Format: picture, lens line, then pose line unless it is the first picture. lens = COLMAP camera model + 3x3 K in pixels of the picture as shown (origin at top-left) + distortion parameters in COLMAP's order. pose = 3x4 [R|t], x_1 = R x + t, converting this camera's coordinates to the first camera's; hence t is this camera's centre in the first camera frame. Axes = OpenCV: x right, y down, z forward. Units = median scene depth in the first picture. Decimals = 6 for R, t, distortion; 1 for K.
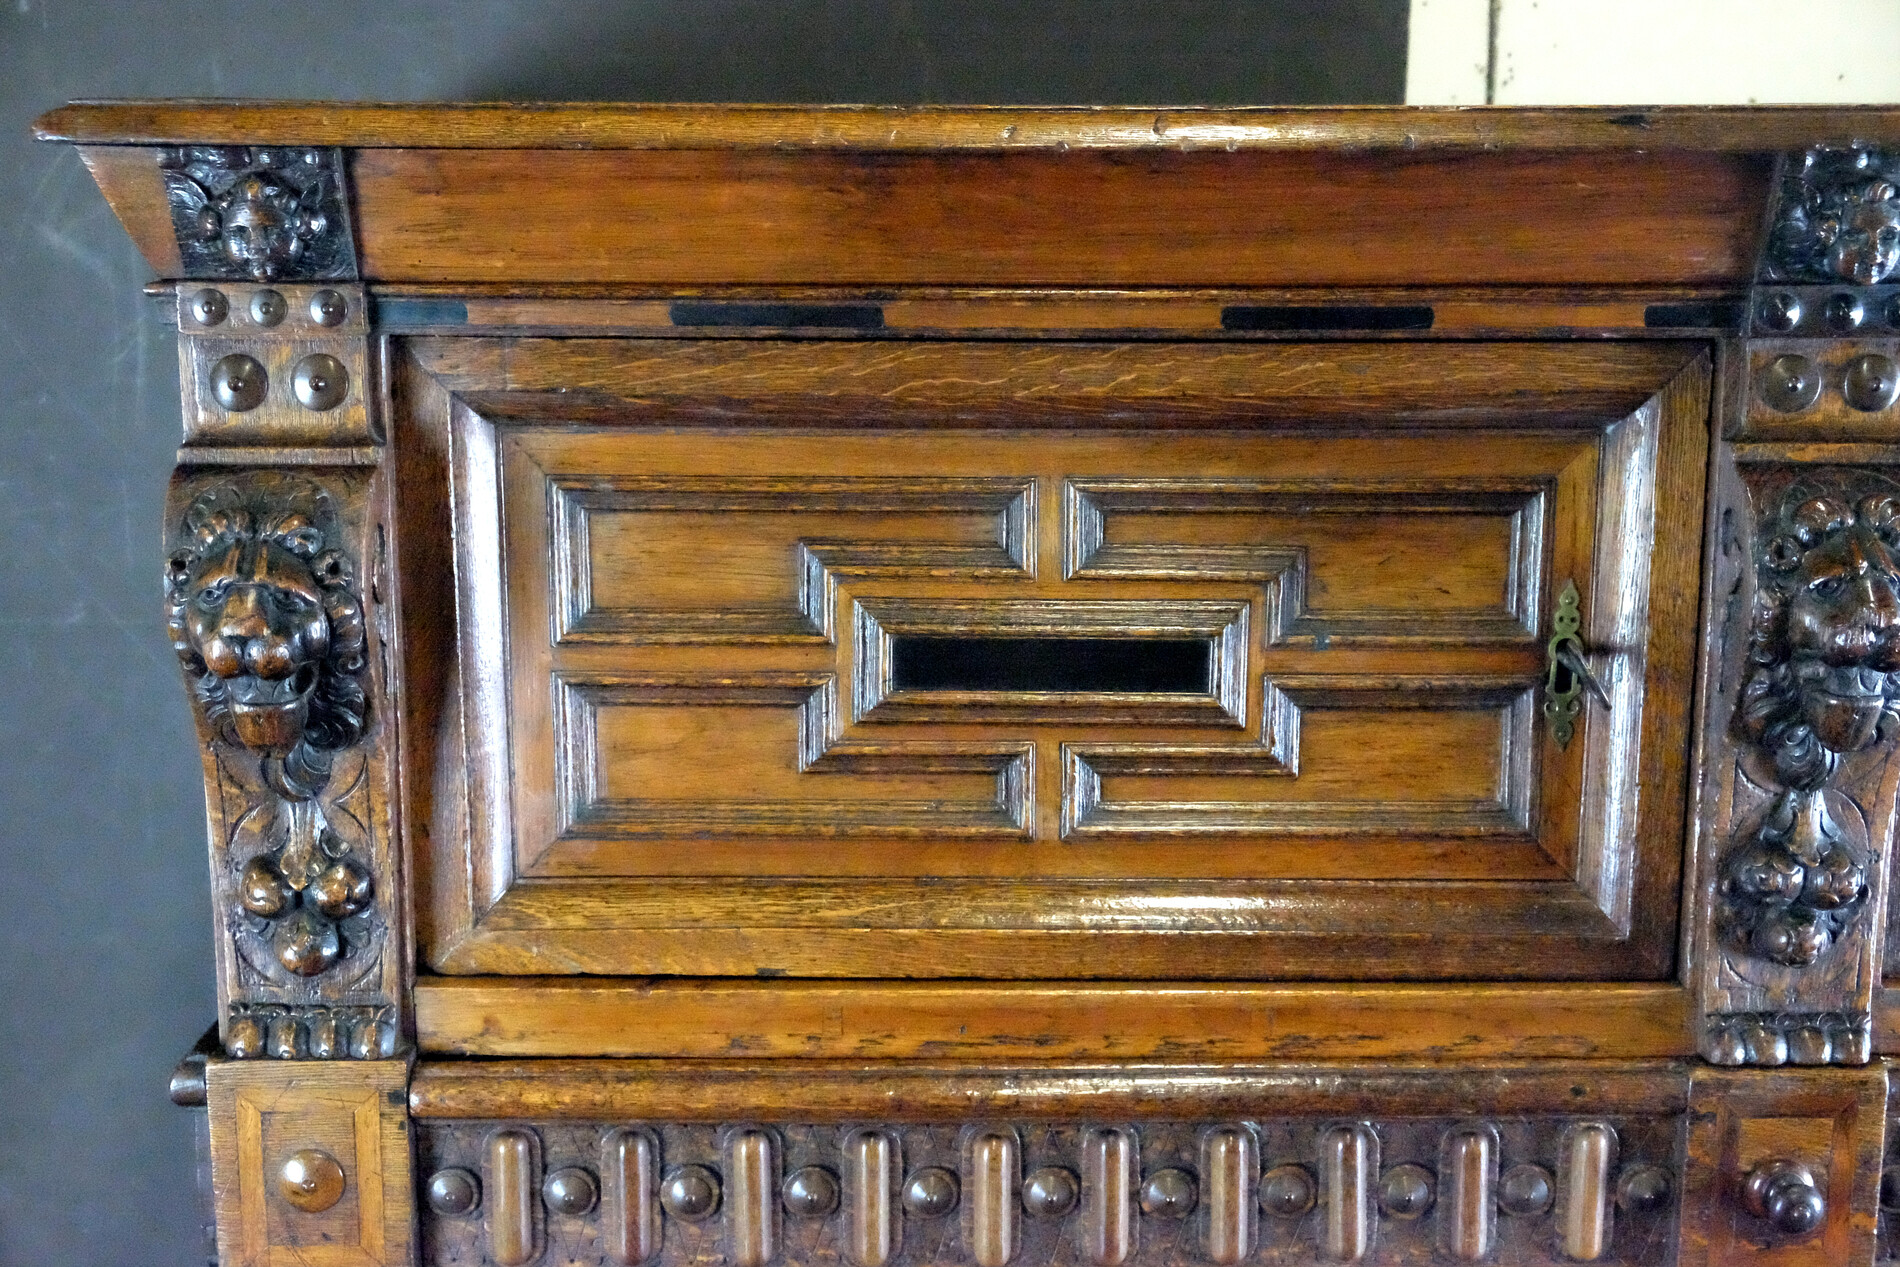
lens RADIAL K [[2041.1, 0, 950.0], [0, 2041.1, 633.5], [0, 0, 1]] dist [0.005147, 0.006953]
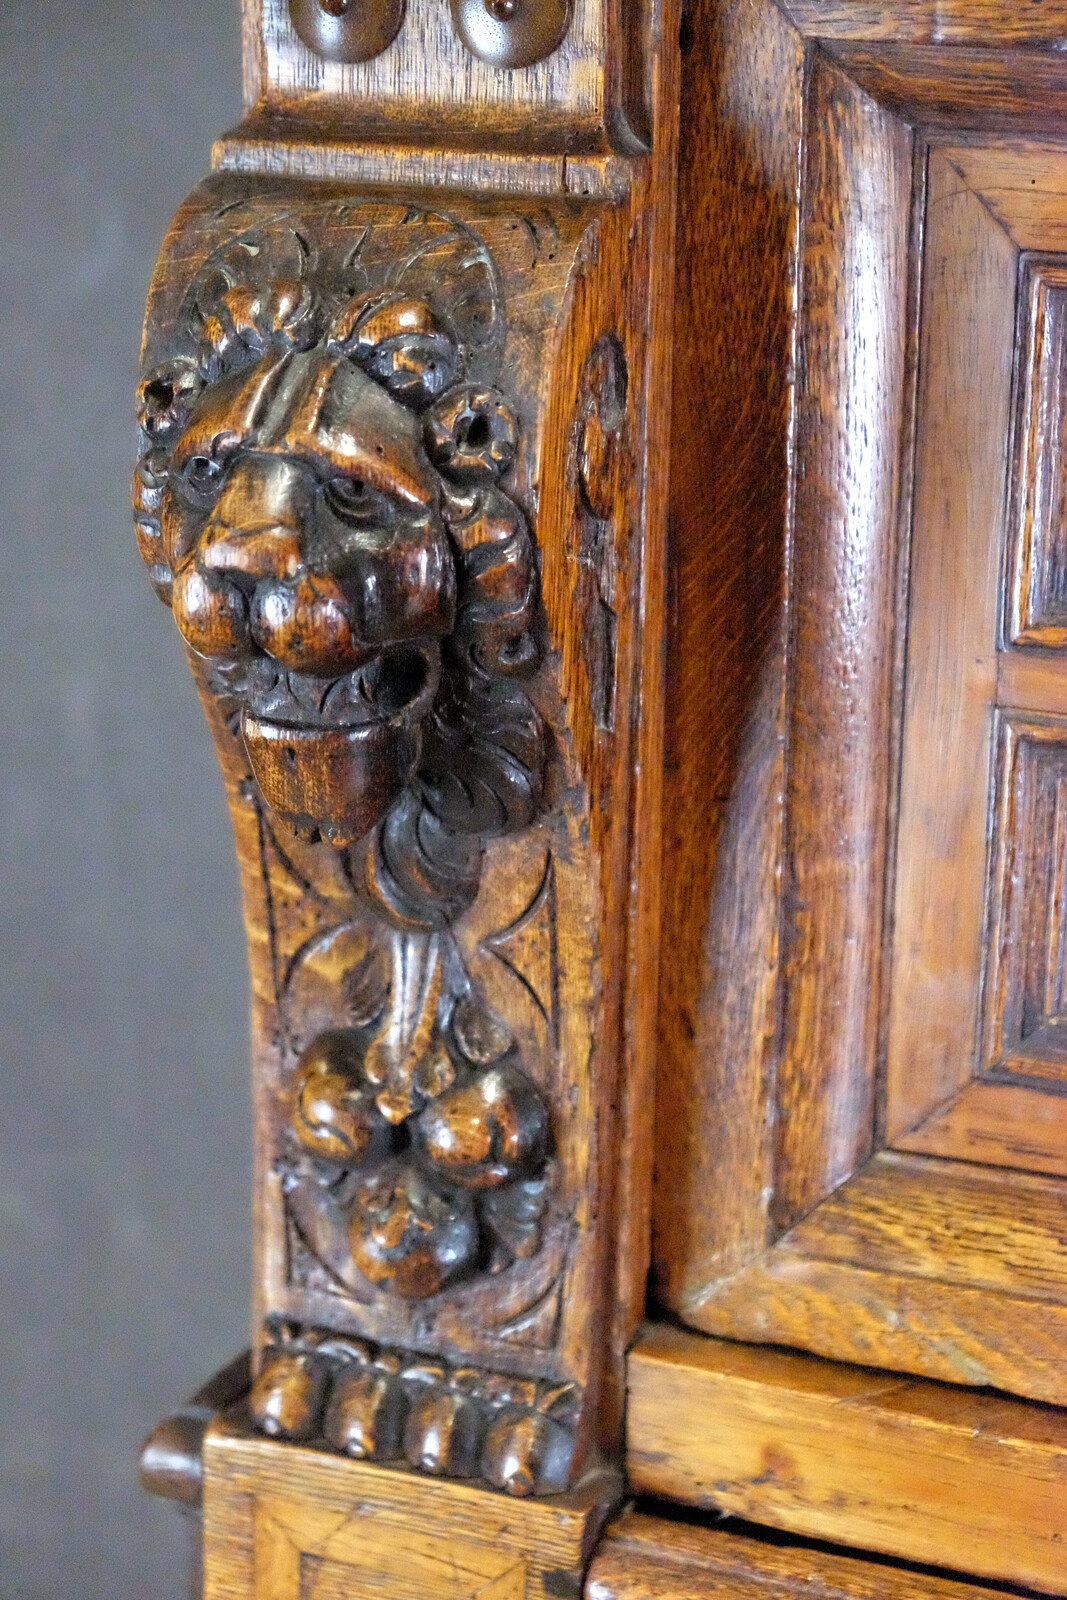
lens RADIAL K [[3223.8, 0, 534.1], [0, 3223.8, 838.8], [0, 0, 1]] dist [-0.040462, -0.377918]
pose [[0.910517, 0.129020, -0.392826, -0.010980], [-0.093493, 0.989706, 0.108355, -0.019522], [0.402762, -0.061933, 0.913207, 0.342795]]
